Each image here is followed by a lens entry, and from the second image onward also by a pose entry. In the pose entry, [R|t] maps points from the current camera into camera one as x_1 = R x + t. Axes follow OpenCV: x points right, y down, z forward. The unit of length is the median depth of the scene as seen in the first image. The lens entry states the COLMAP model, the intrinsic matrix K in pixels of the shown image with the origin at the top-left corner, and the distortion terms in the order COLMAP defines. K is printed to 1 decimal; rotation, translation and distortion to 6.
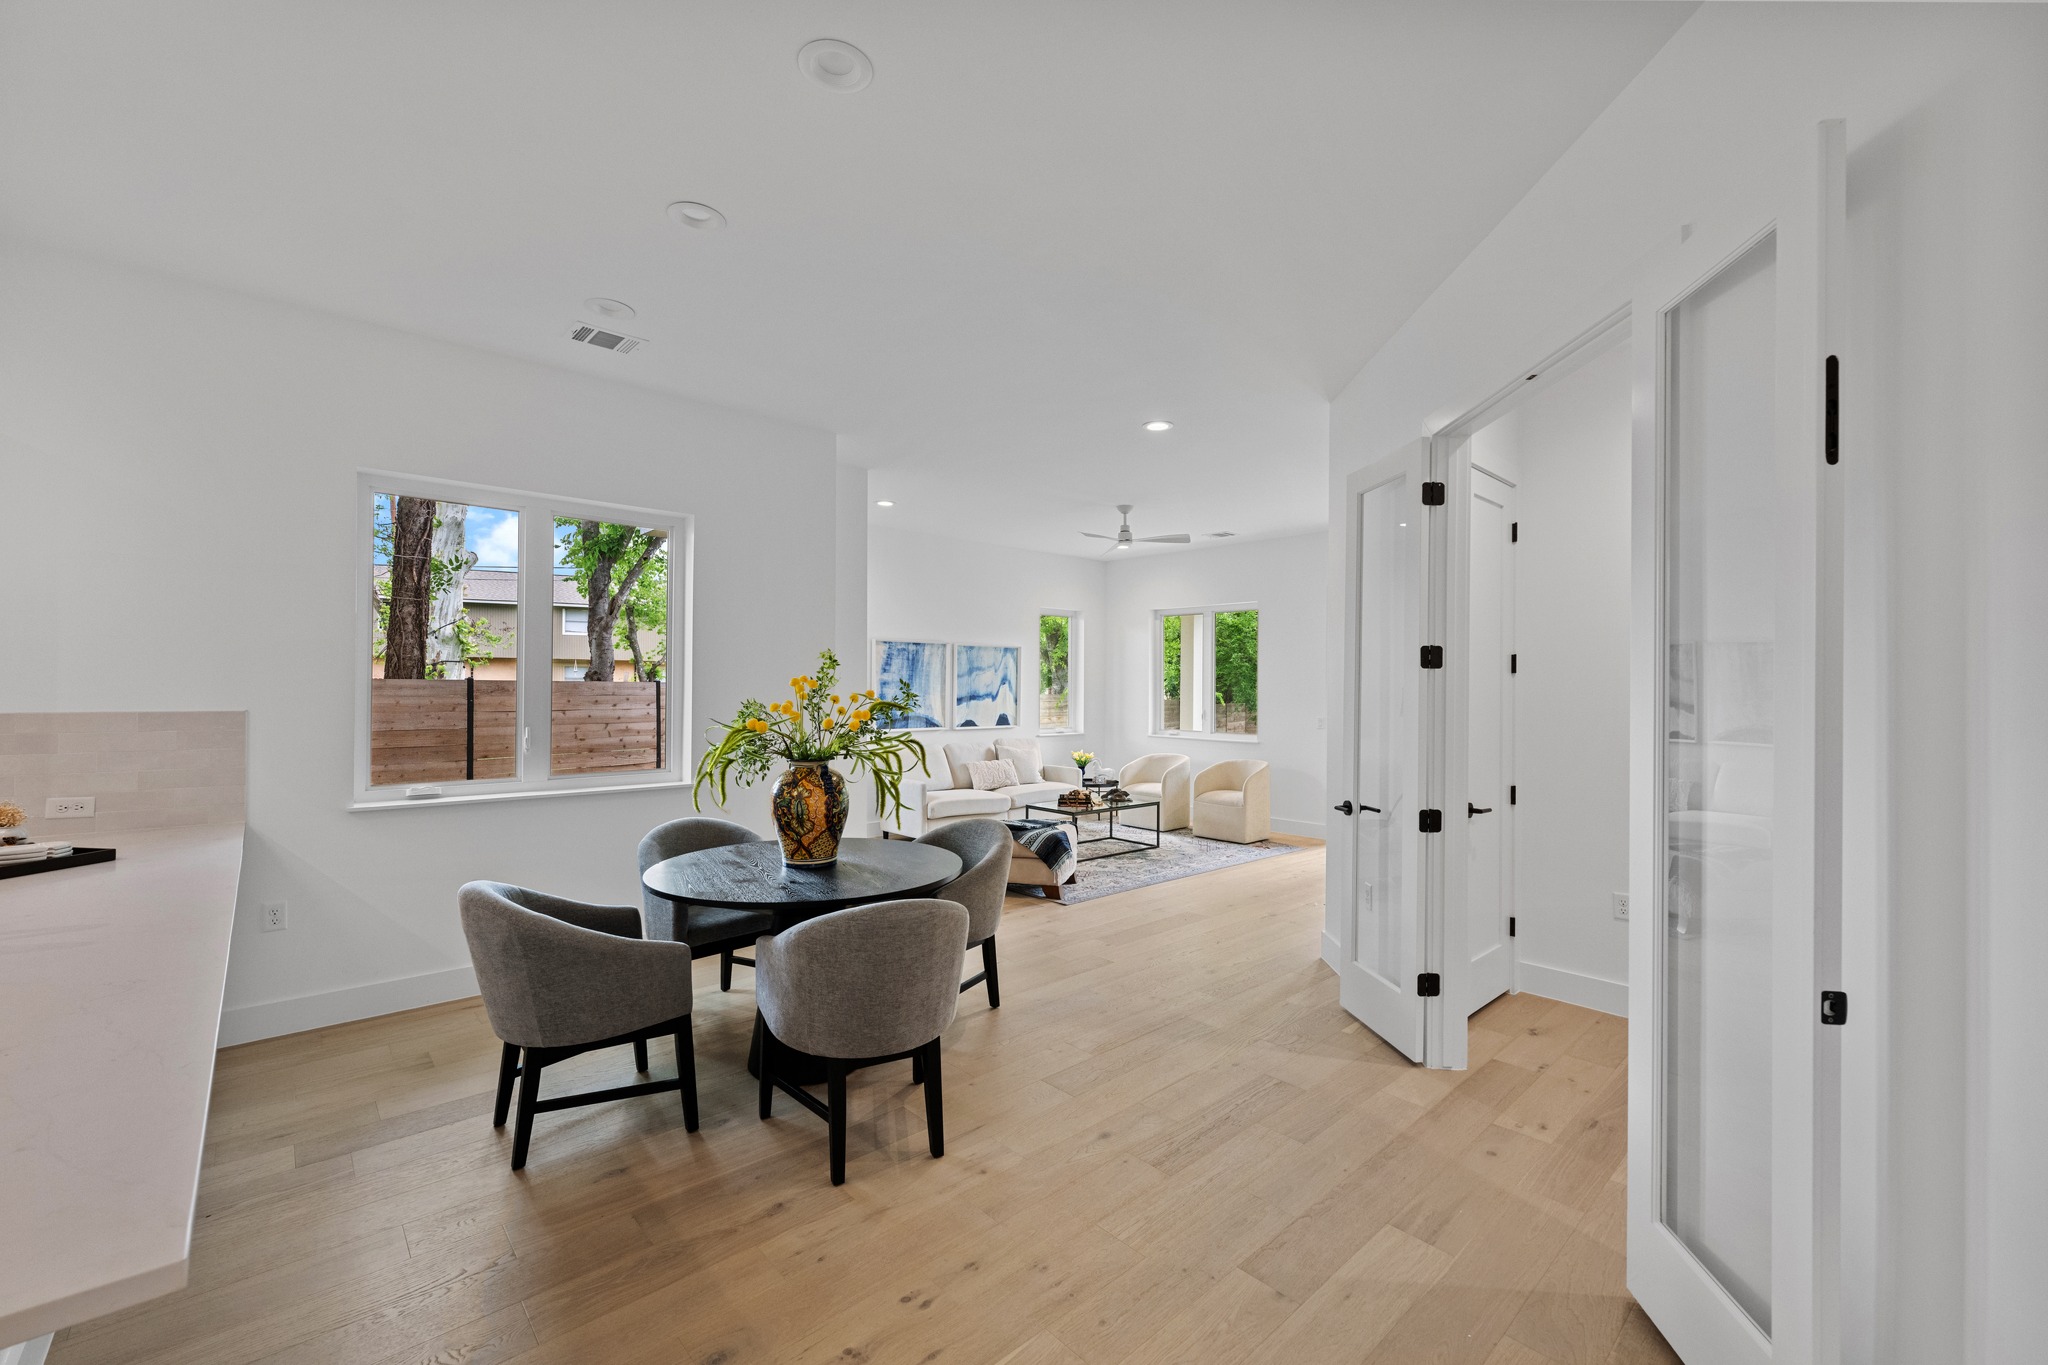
lens RADIAL K [[825.5, 0, 1020.2], [0, 825.5, 684.0], [0, 0, 1]] dist [0.000056, 0.000411]
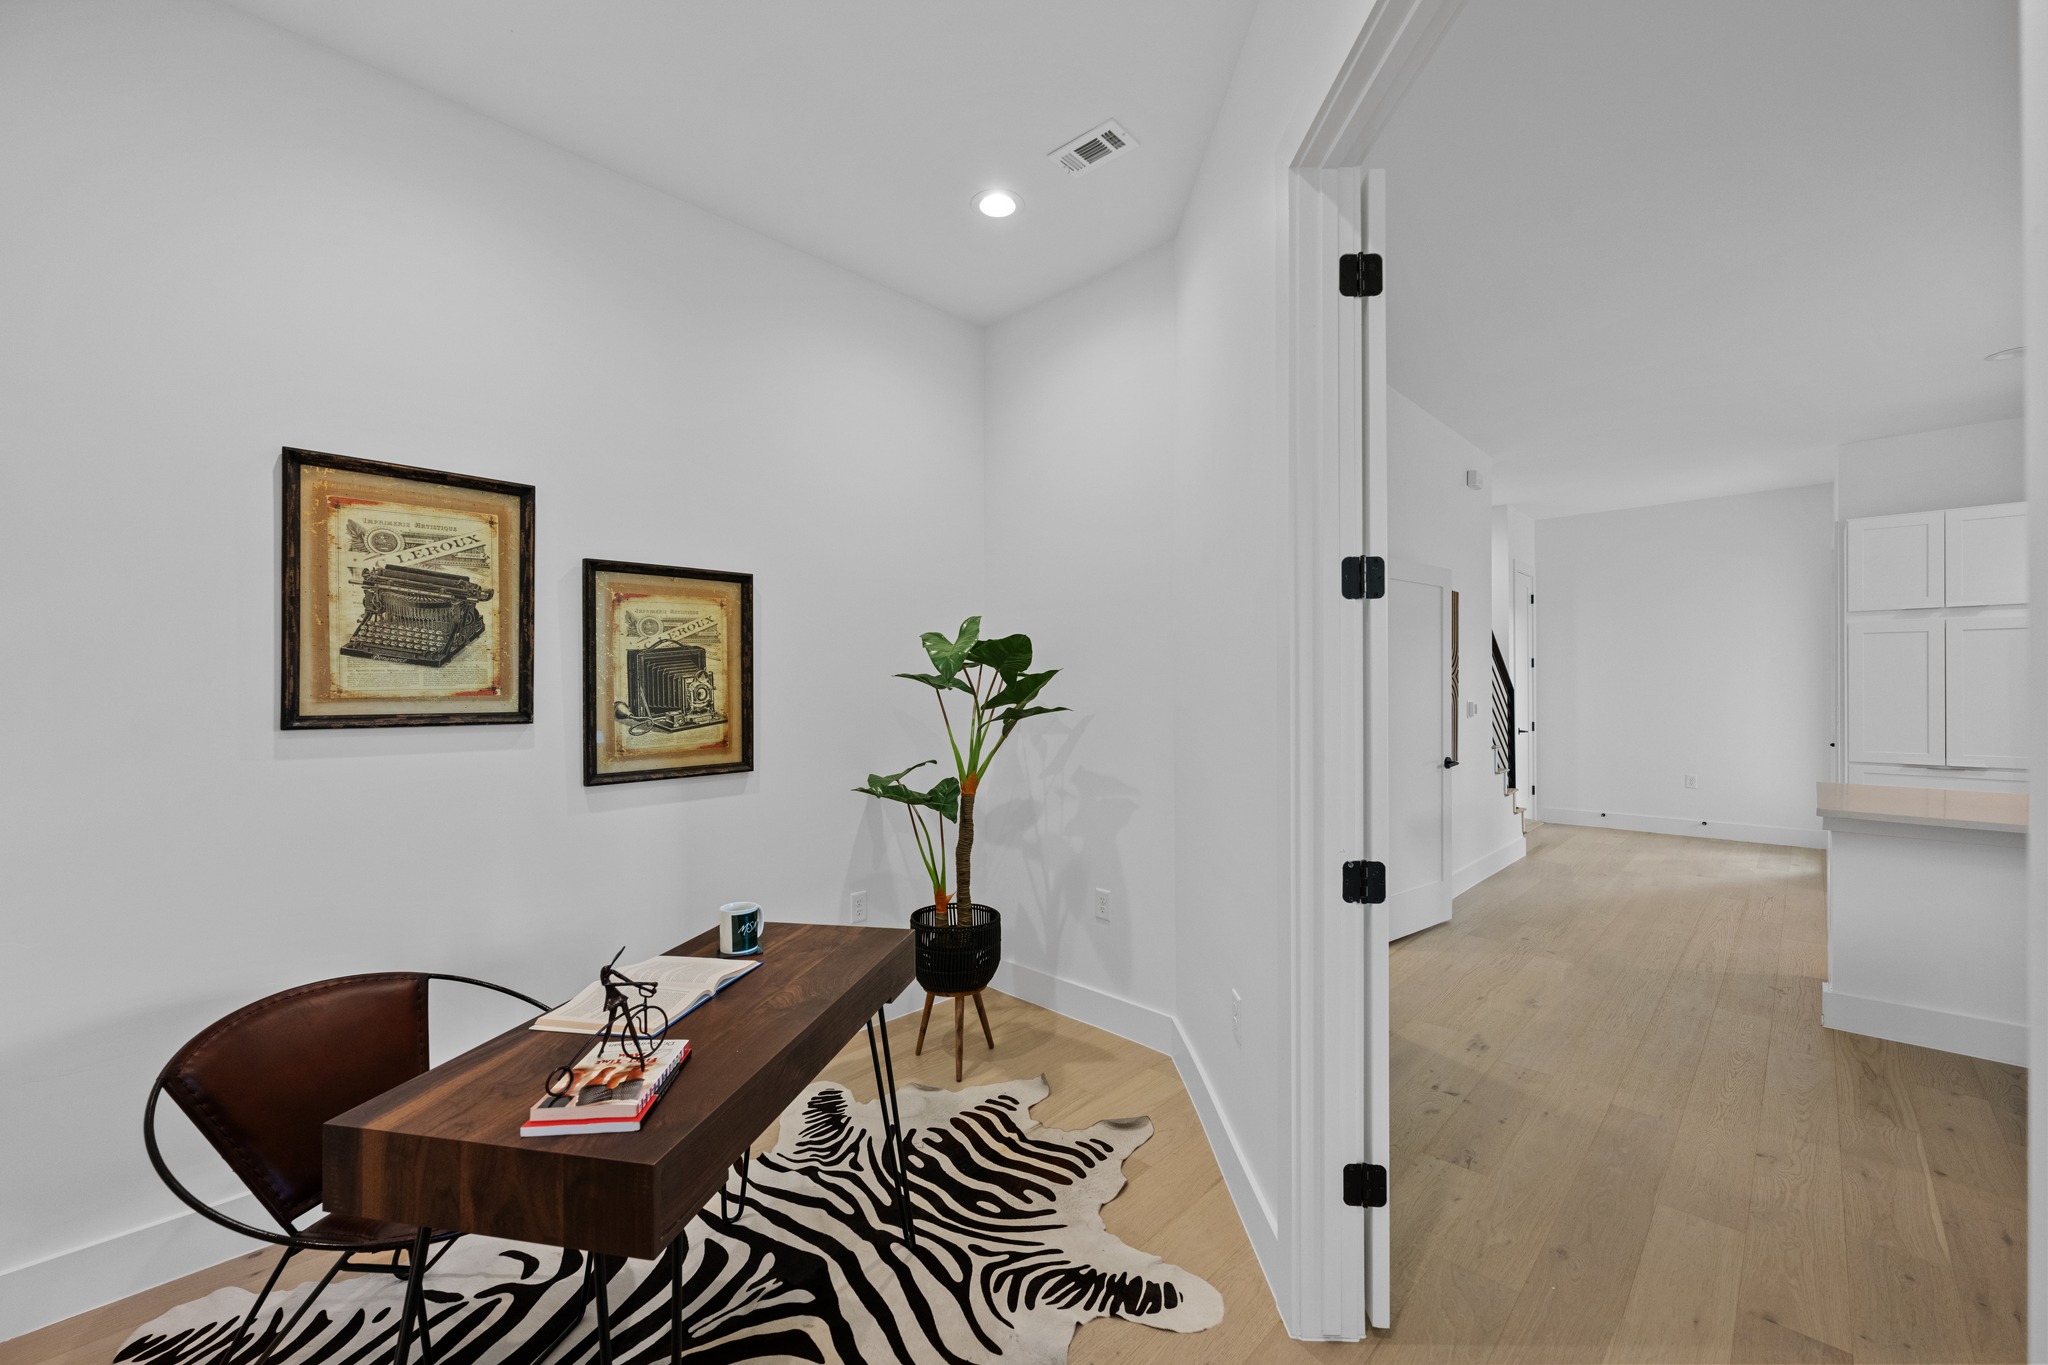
lens RADIAL K [[825.5, 0, 1037.0], [0, 825.5, 681.2], [0, 0, 1]] dist [0.000056, 0.000411]
pose [[-0.996048, -0.006681, -0.088569, 0.326133], [-0.005606, 0.999908, -0.012381, 0.020854], [0.088644, -0.011835, -0.995993, 0.504967]]
